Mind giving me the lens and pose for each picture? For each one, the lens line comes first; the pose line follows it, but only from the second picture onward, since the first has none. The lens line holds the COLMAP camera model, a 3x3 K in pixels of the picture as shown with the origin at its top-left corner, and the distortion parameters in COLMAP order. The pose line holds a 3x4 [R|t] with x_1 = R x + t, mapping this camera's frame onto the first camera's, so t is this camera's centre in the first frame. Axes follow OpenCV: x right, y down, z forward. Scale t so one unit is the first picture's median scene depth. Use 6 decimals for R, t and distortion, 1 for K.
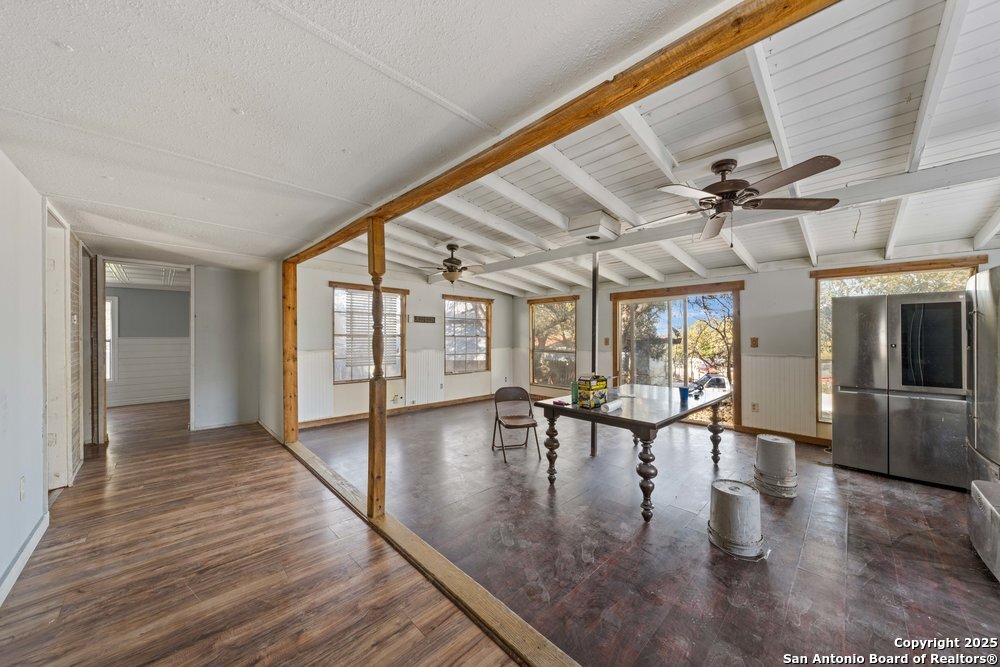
lens RADIAL K [[352.3, 0, 552.1], [0, 352.3, 329.6], [0, 0, 1]] dist [-0.001806, -0.000052]
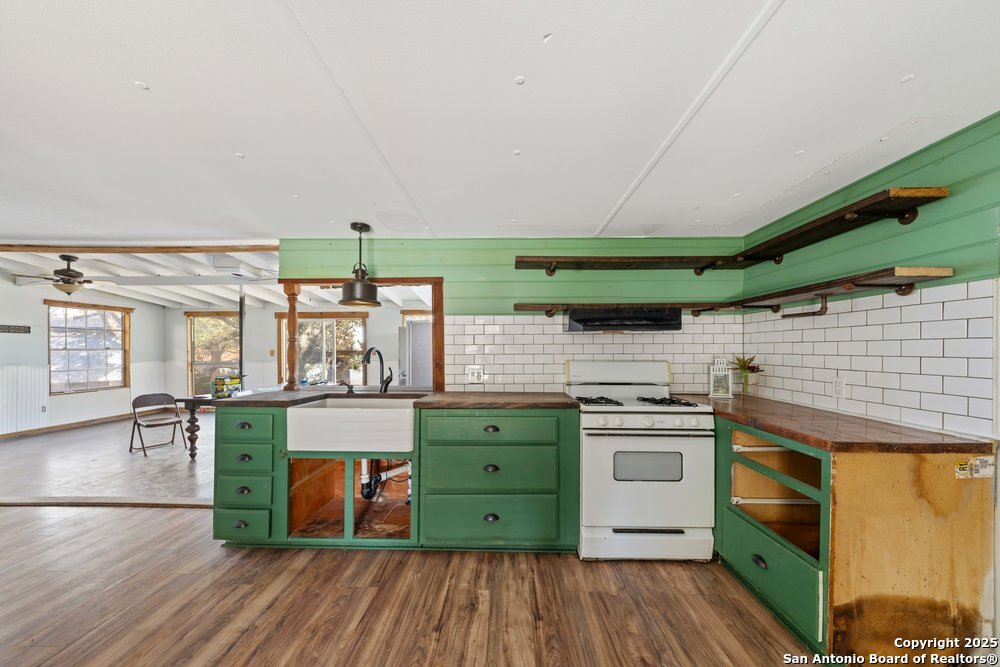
lens RADIAL K [[325.2, 0, 484.6], [0, 325.2, 348.6], [0, 0, 1]] dist [-0.000156, 0.000065]
pose [[0.794488, -0.003958, 0.607268, 0.113068], [-0.007524, 0.999838, 0.016361, -0.008861], [-0.607234, -0.017568, 0.794329, -0.564815]]
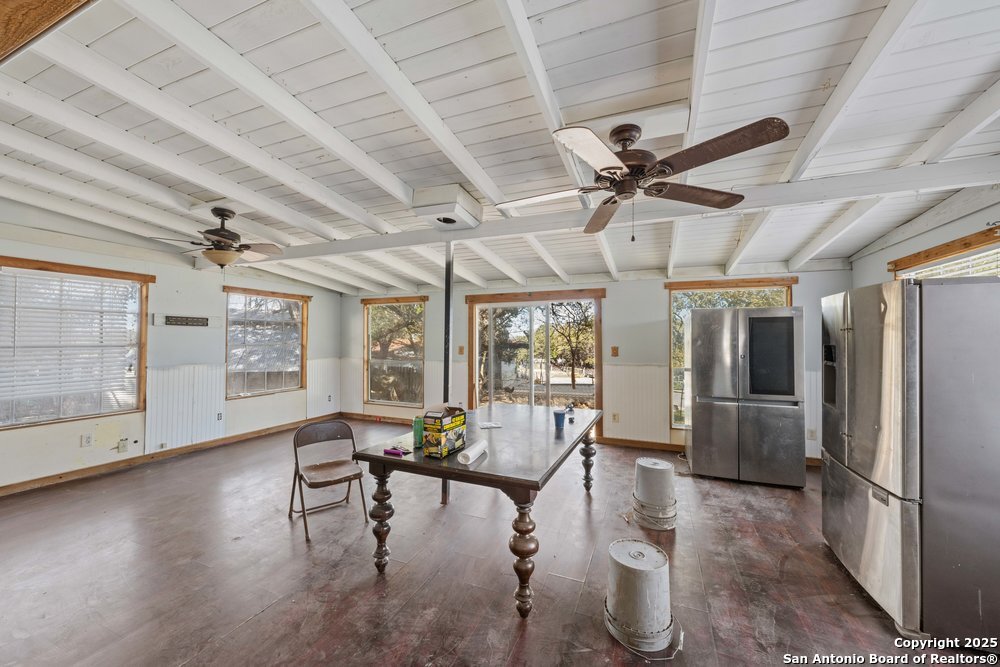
lens RADIAL K [[352.3, 0, 552.1], [0, 352.3, 329.6], [0, 0, 1]] dist [-0.001806, -0.000052]
pose [[0.915897, 0.008230, 0.401330, 0.021266], [-0.004080, 0.999929, -0.011194, -0.016455], [-0.401394, 0.008615, 0.915865, 0.213252]]
